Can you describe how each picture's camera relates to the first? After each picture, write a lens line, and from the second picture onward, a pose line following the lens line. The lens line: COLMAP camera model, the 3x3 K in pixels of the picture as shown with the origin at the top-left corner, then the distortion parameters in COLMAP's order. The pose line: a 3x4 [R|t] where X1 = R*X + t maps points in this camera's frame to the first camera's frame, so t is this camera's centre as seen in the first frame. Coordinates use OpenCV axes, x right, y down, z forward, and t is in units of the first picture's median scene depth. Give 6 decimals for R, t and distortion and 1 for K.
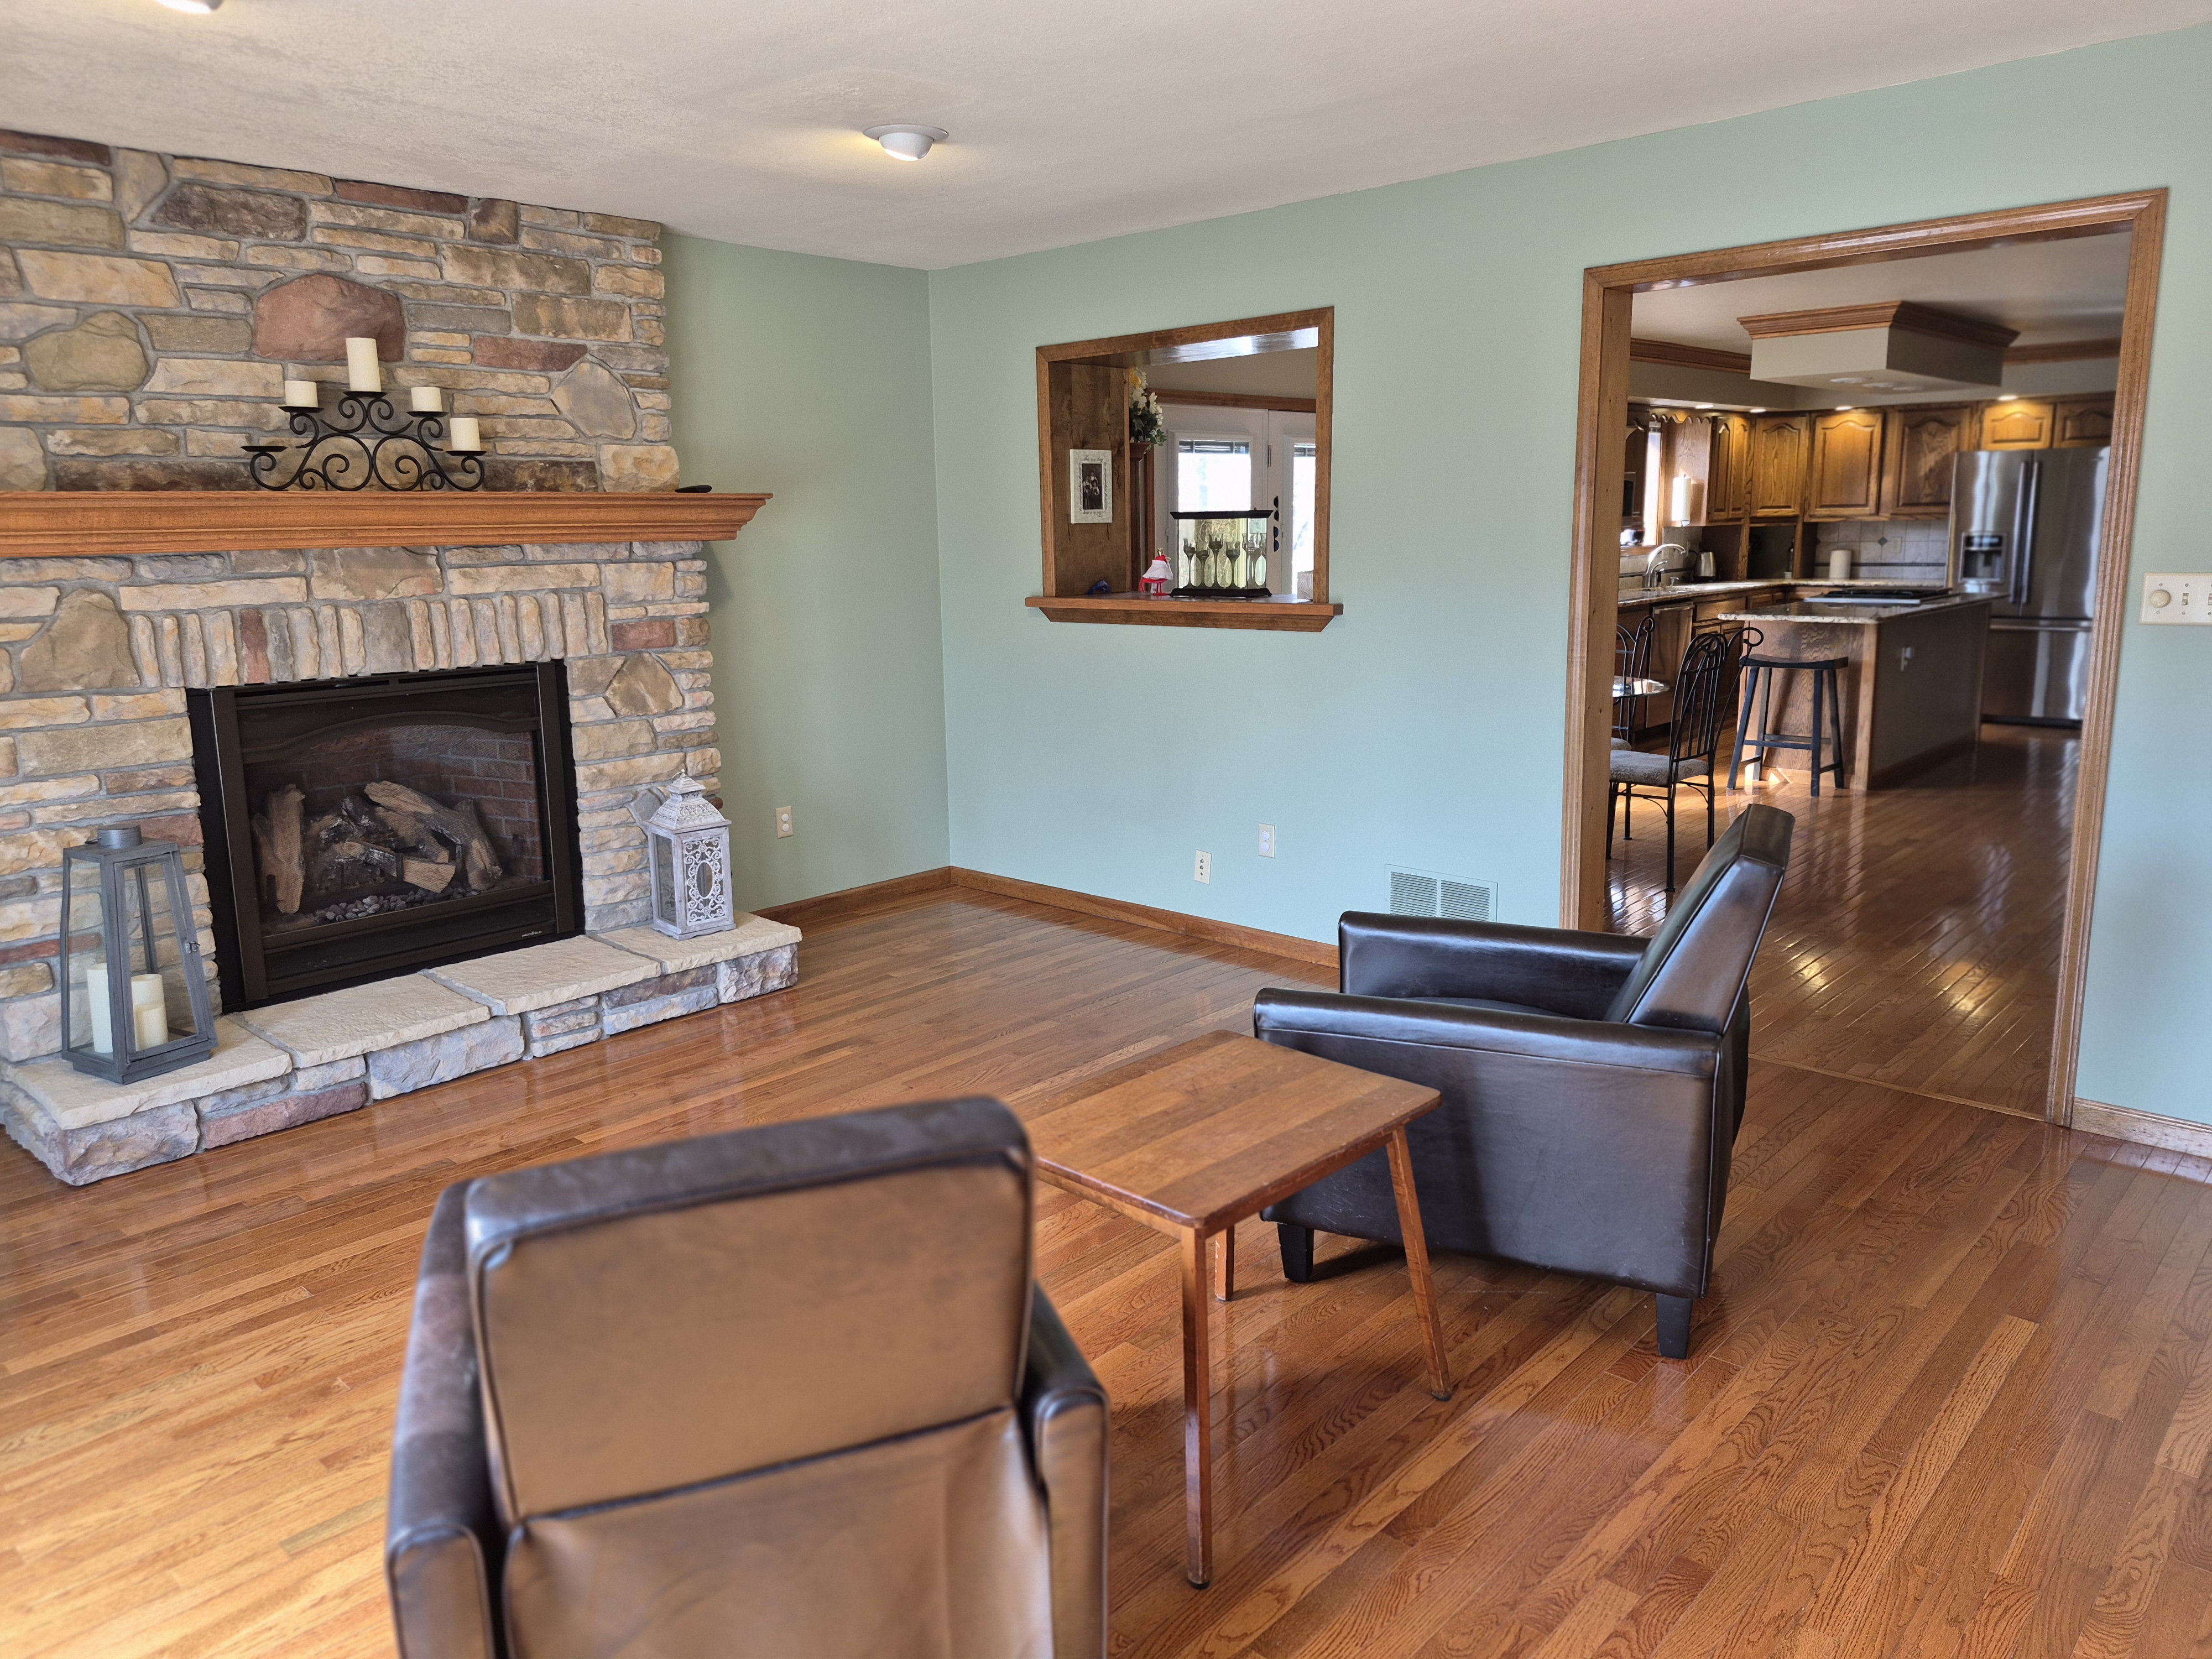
lens RADIAL K [[1526.1, 0, 1117.7], [0, 1526.1, 818.5], [0, 0, 1]] dist [0.027904, -0.044271]
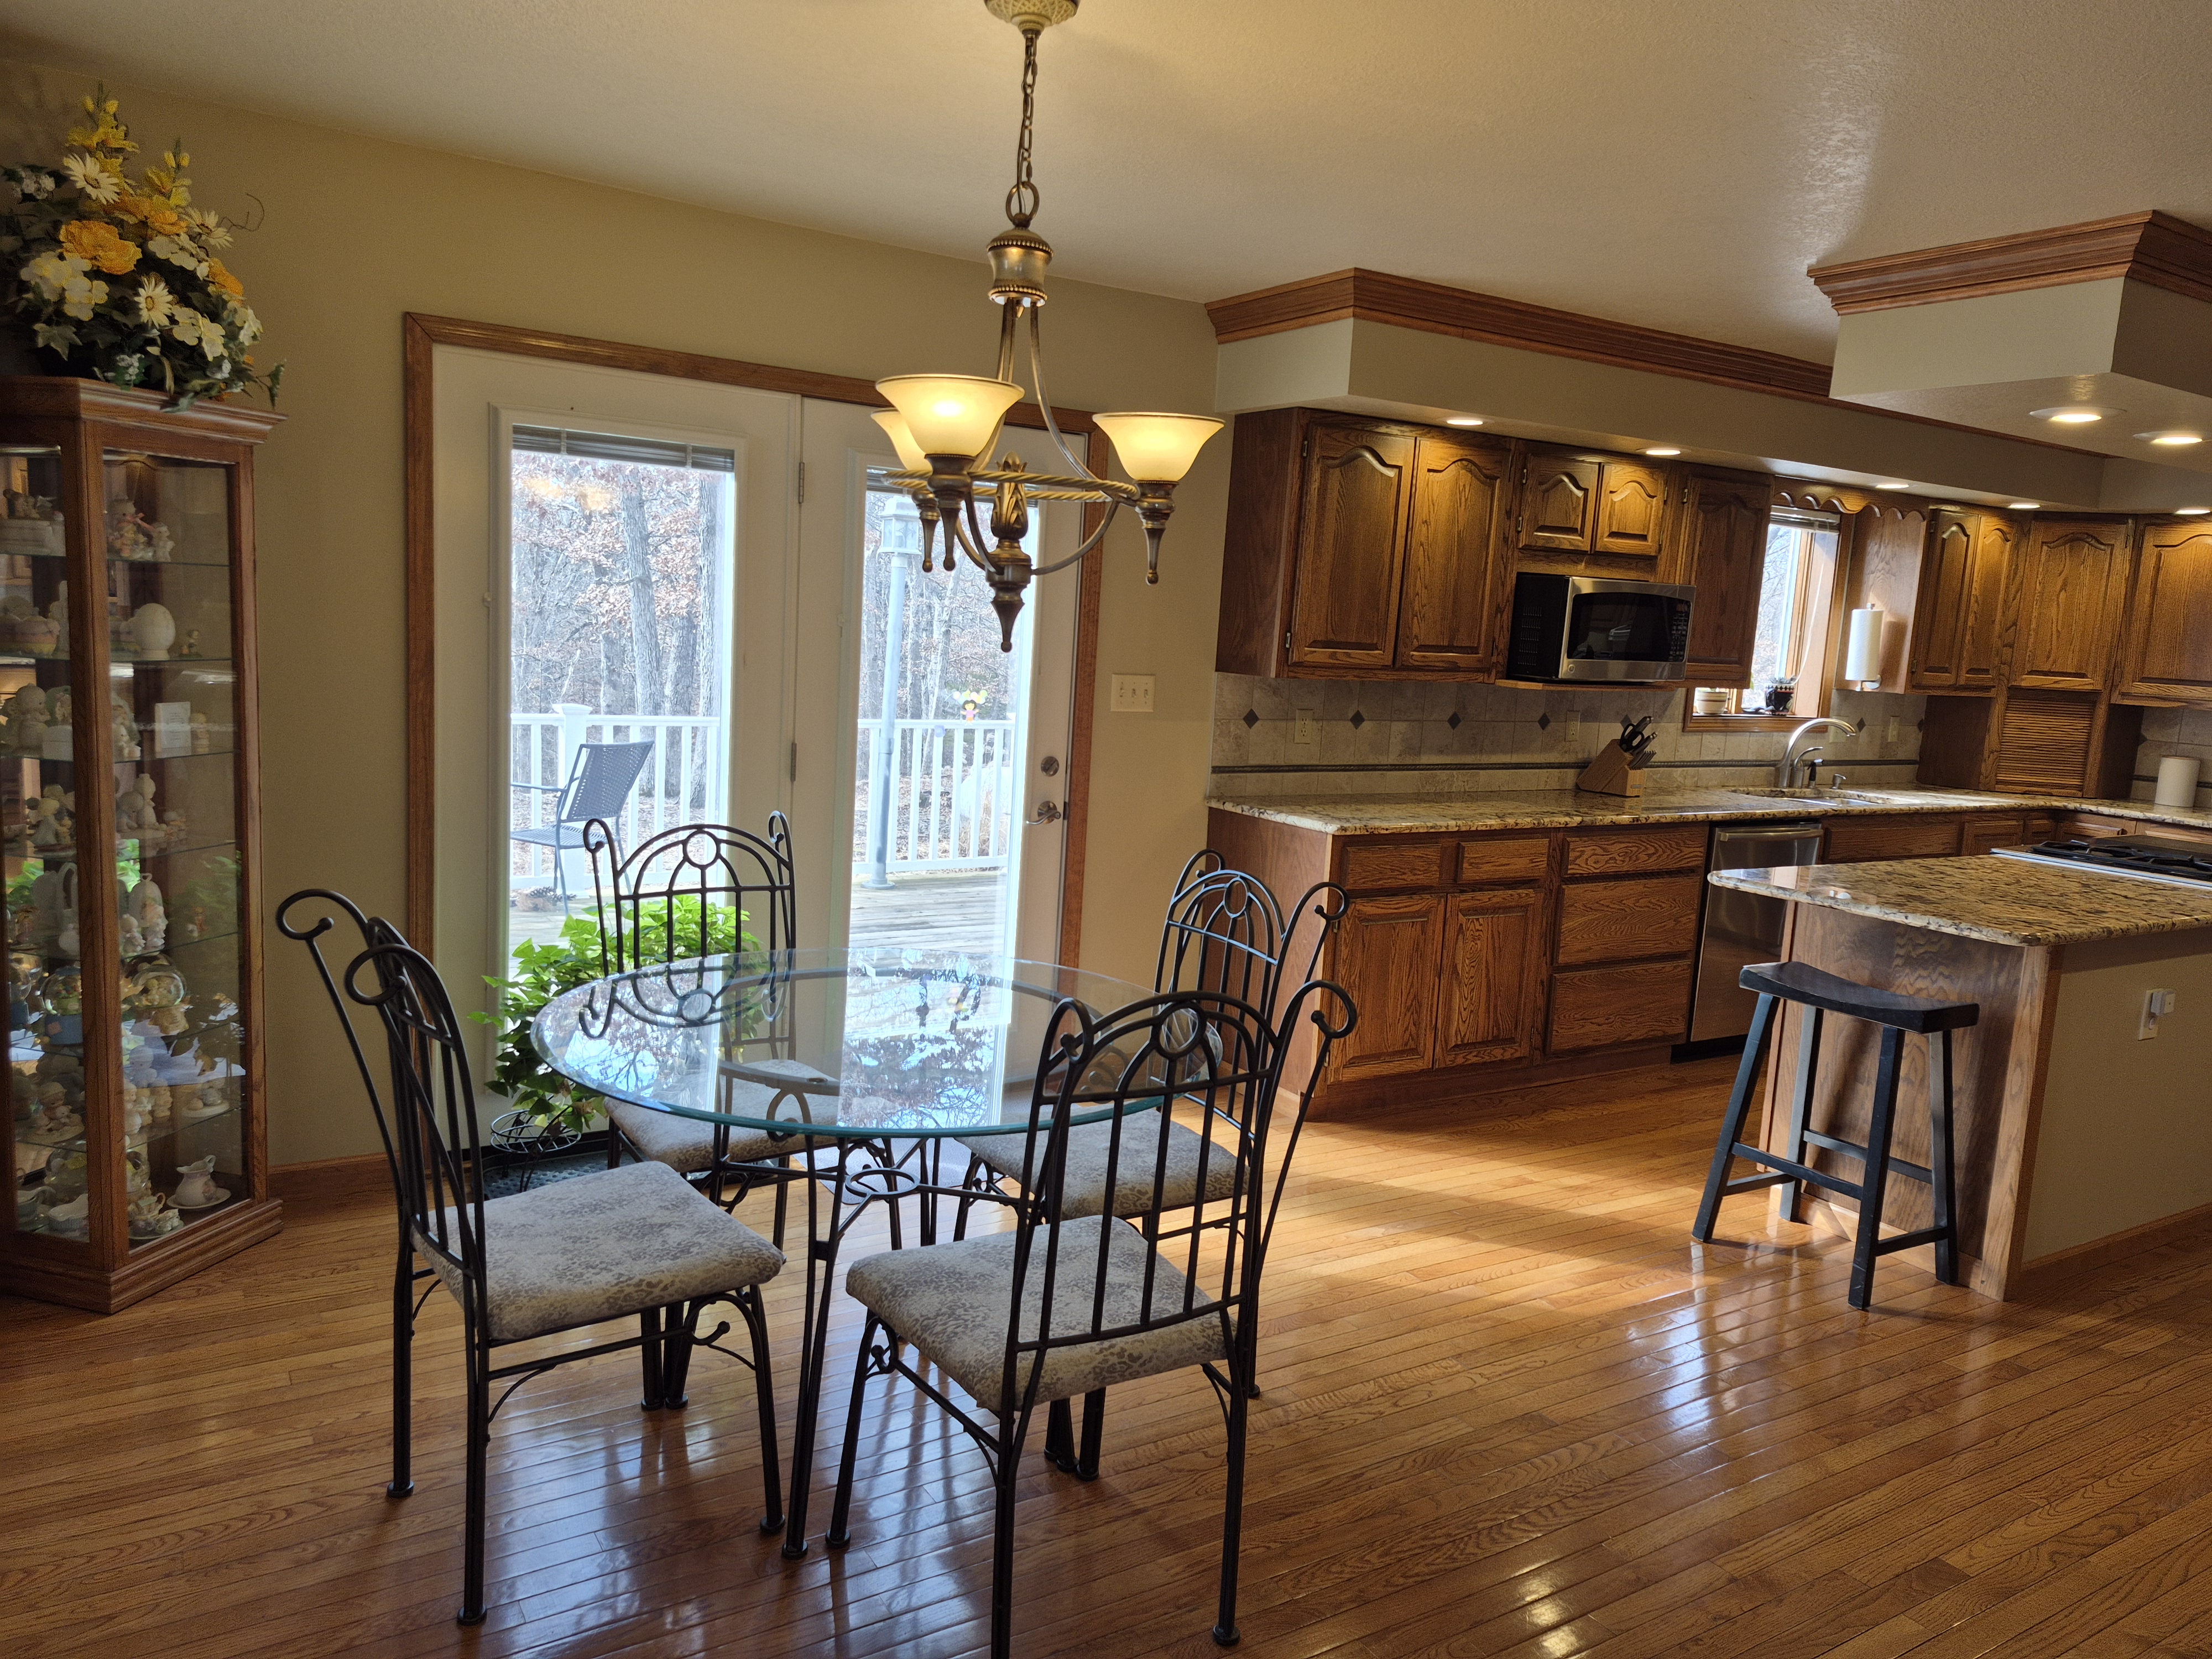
lens RADIAL K [[1526.1, 0, 1095.3], [0, 1526.1, 816.9], [0, 0, 1]] dist [0.027904, -0.044271]
pose [[0.957157, 0.113546, -0.266378, 0.247878], [-0.131026, 0.990181, -0.048731, -0.075095], [0.258229, 0.081545, 0.962636, 0.359541]]
